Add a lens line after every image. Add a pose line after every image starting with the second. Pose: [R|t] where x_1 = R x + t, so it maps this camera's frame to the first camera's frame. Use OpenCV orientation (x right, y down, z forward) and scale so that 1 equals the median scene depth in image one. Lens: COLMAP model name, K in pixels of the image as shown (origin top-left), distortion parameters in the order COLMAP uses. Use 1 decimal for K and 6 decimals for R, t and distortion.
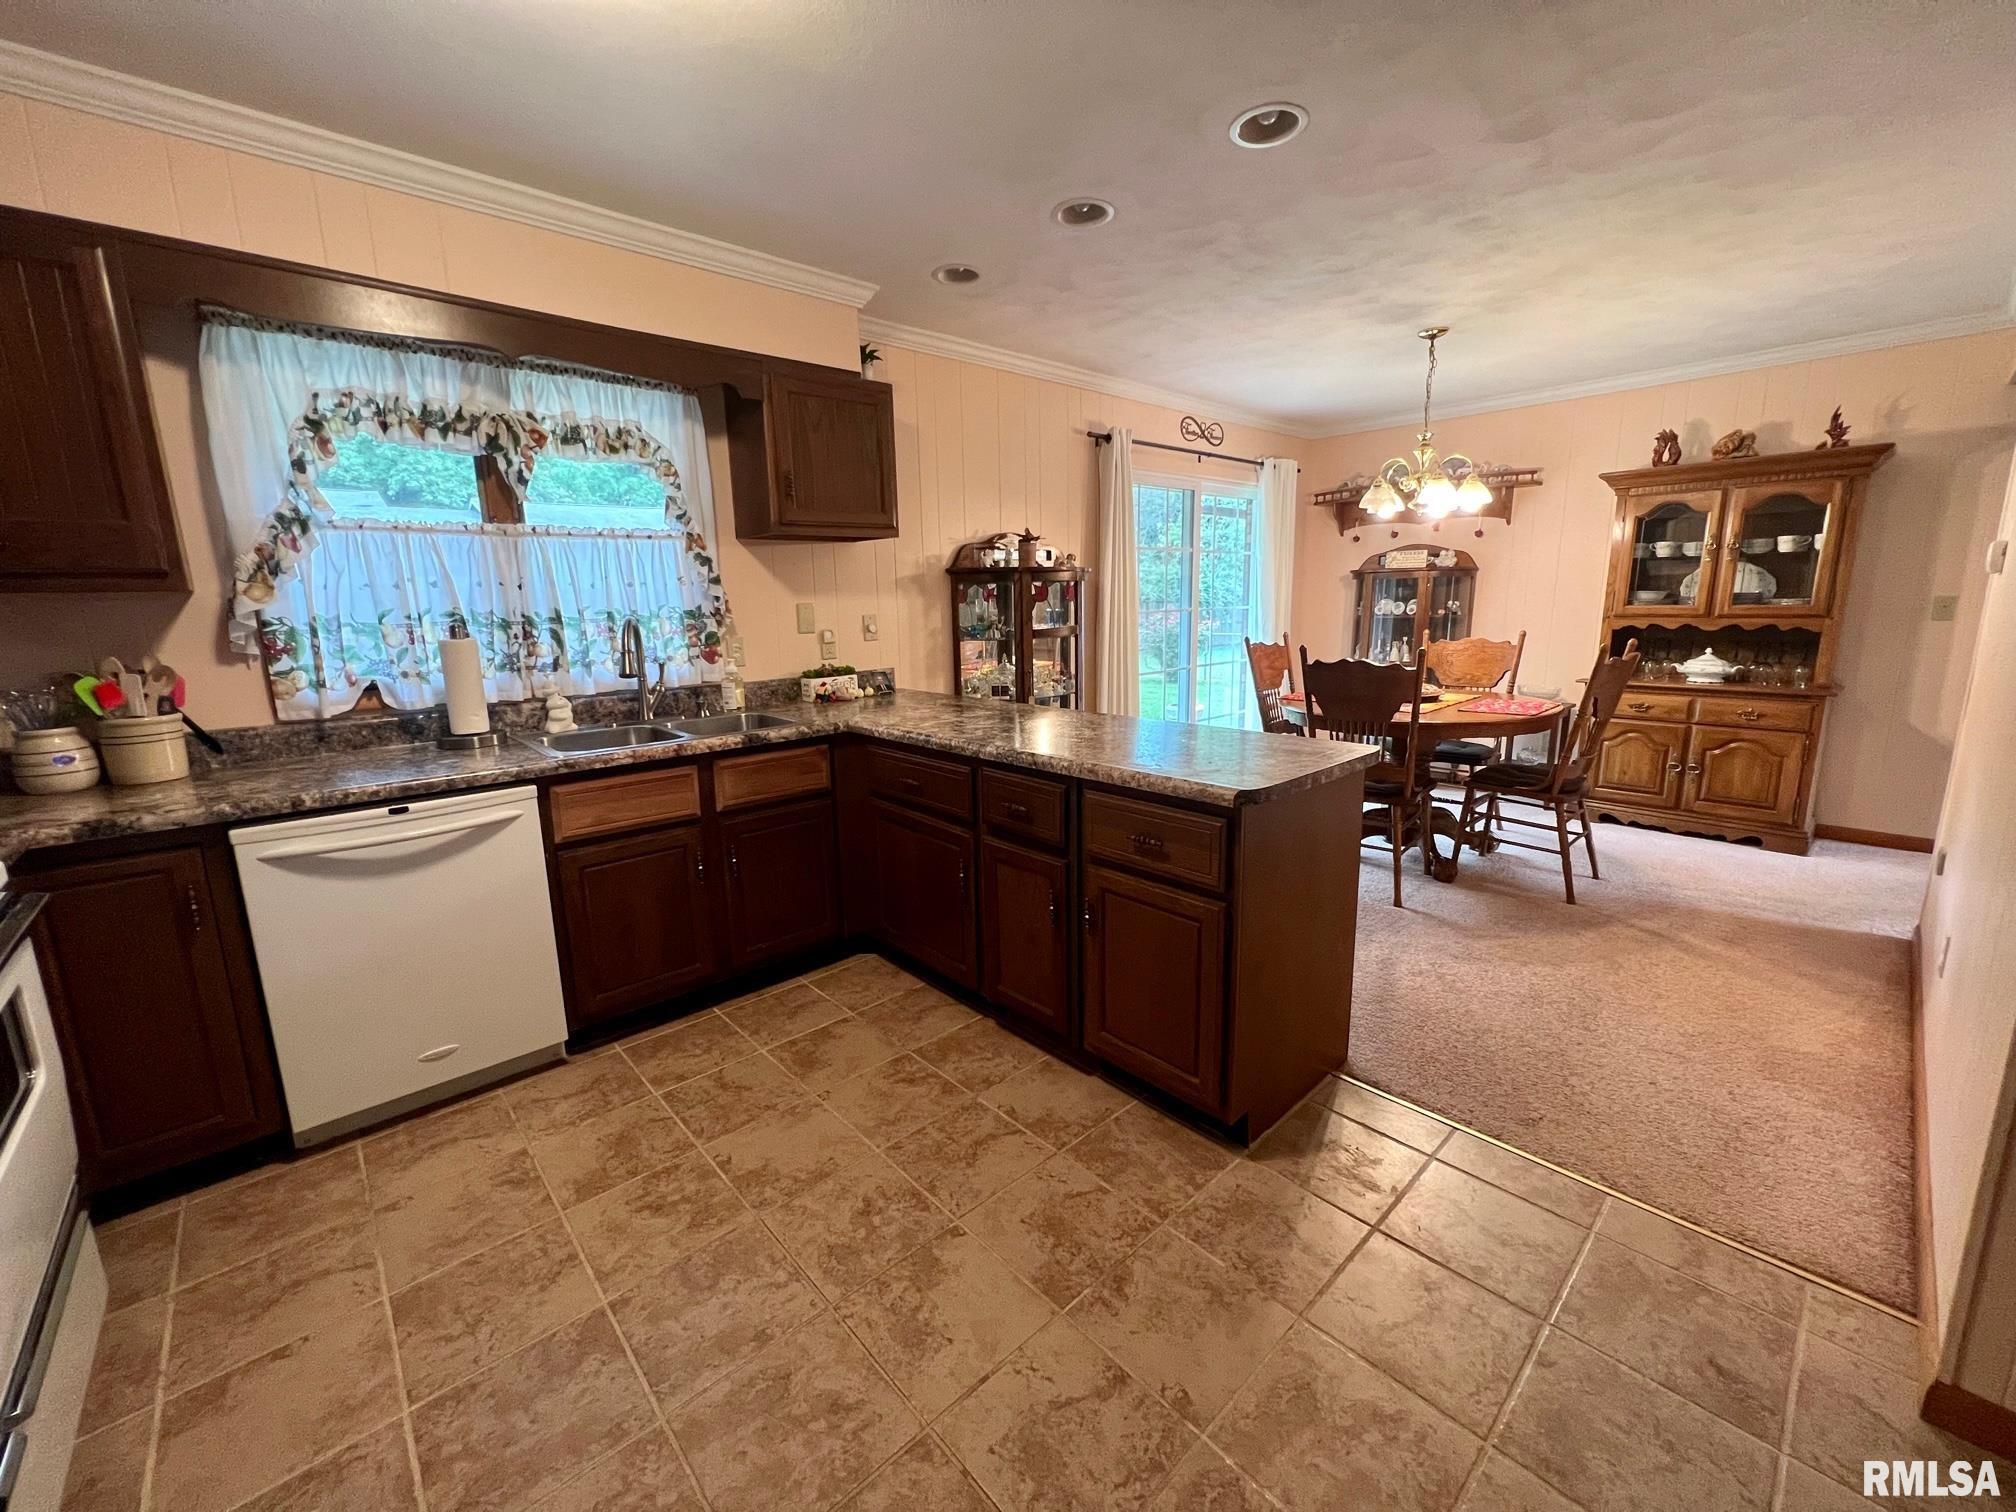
lens RADIAL K [[806.6, 0, 1005.1], [0, 806.6, 752.3], [0, 0, 1]] dist [0.001607, -0.000020]
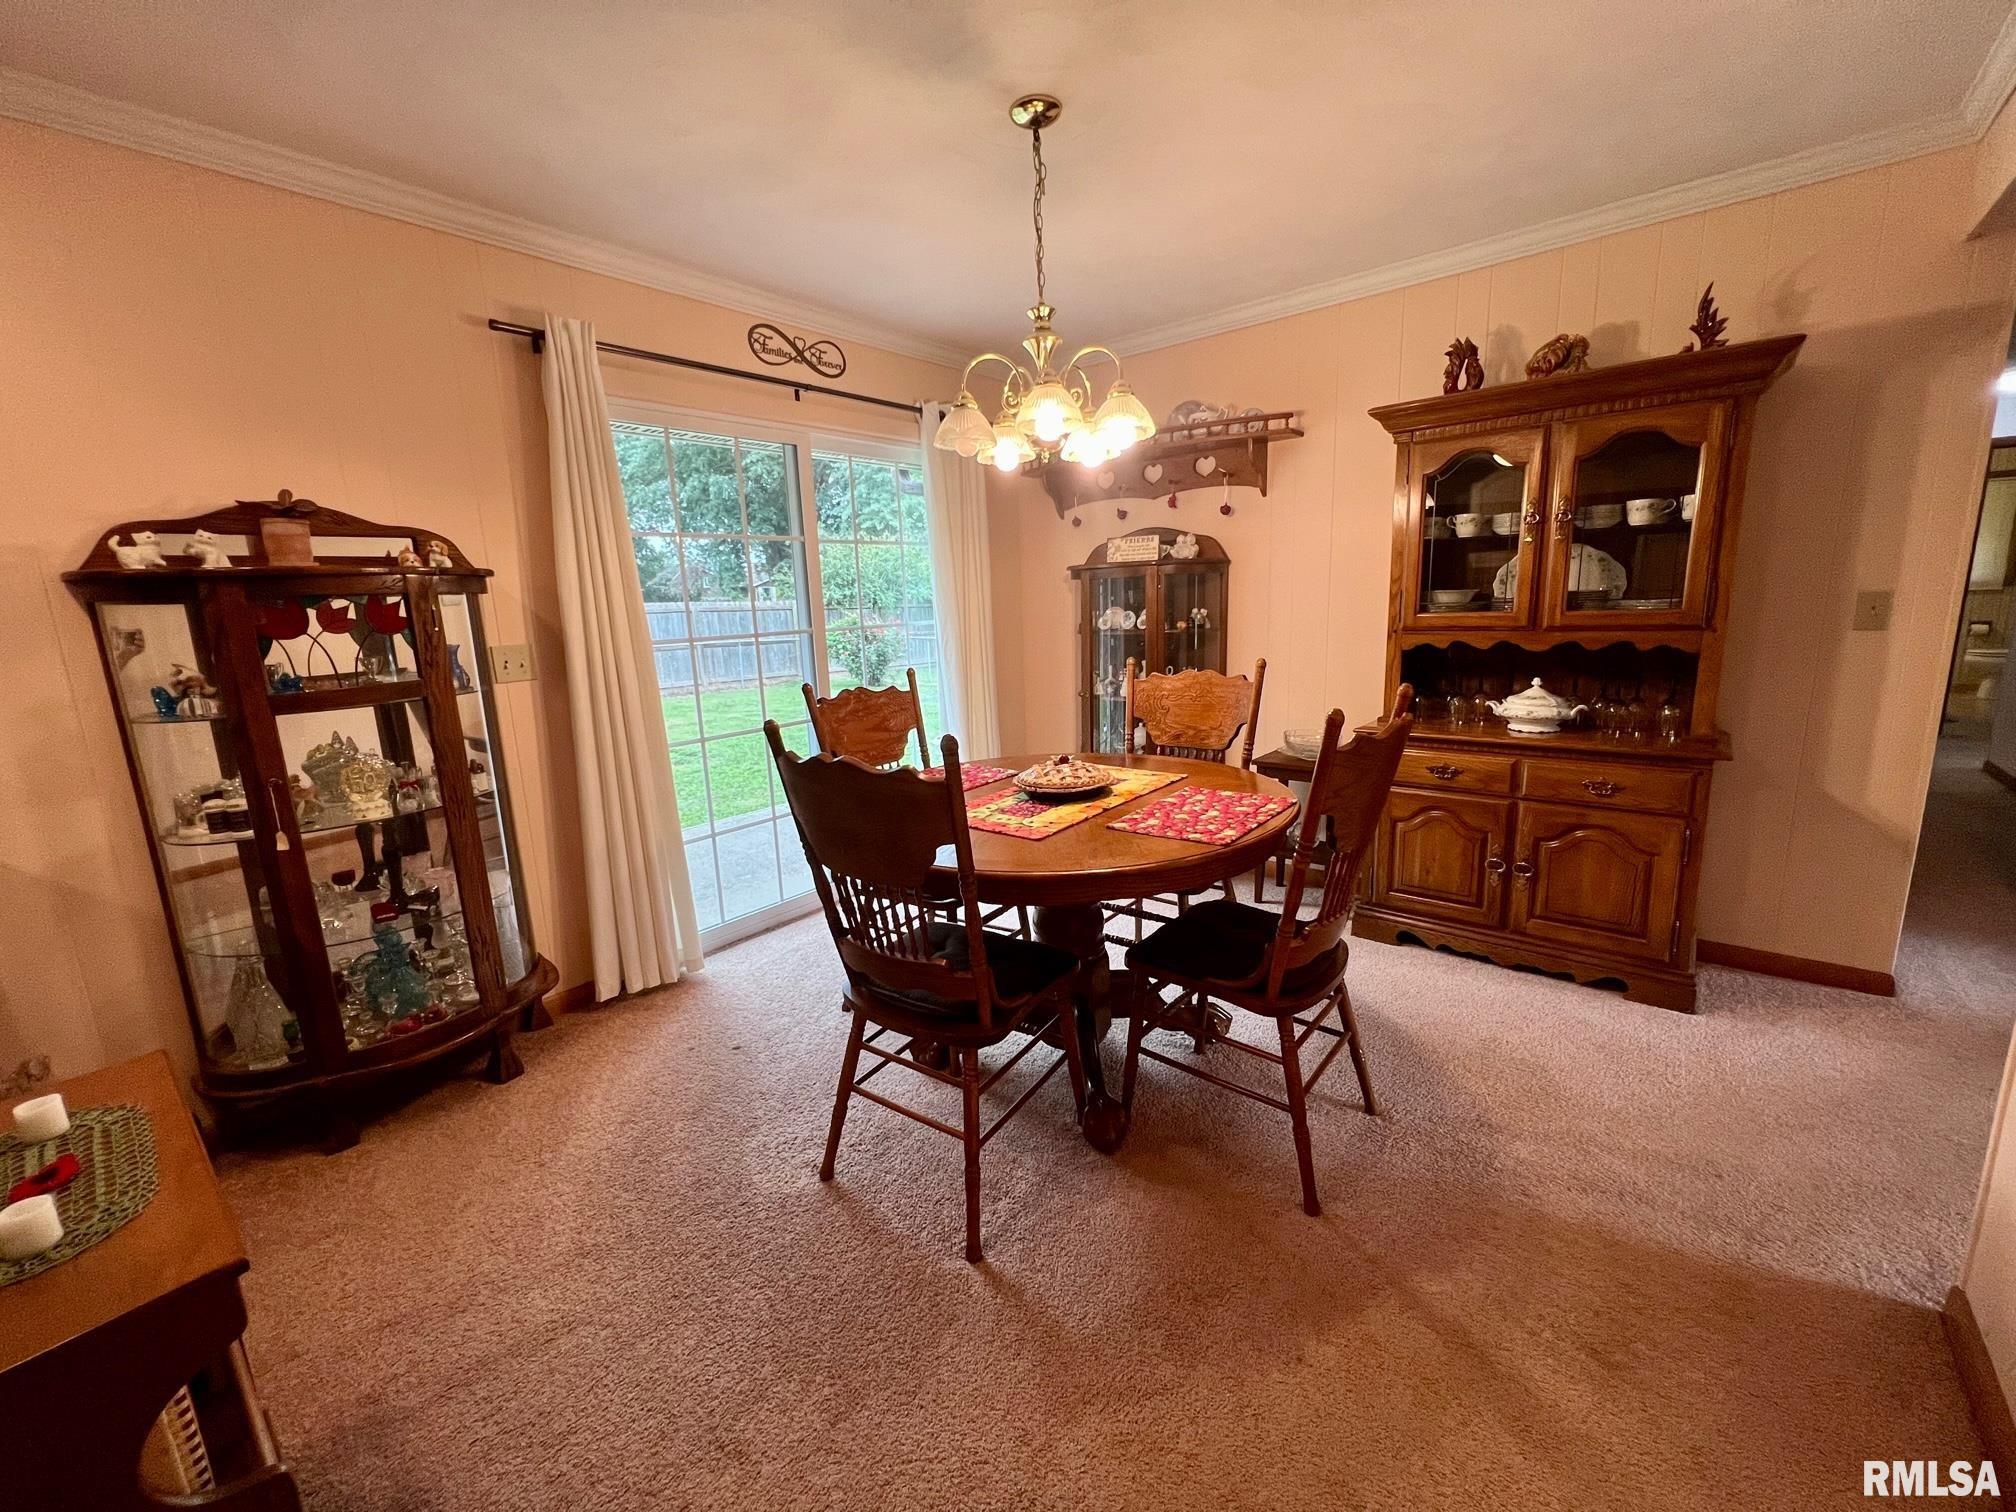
lens RADIAL K [[806.6, 0, 1005.1], [0, 806.6, 752.3], [0, 0, 1]] dist [0.001607, -0.000020]
pose [[0.990922, -0.044811, 0.126747, 0.414530], [0.045355, 0.998970, -0.001414, -0.098989], [-0.126553, 0.007150, 0.991934, 0.469126]]
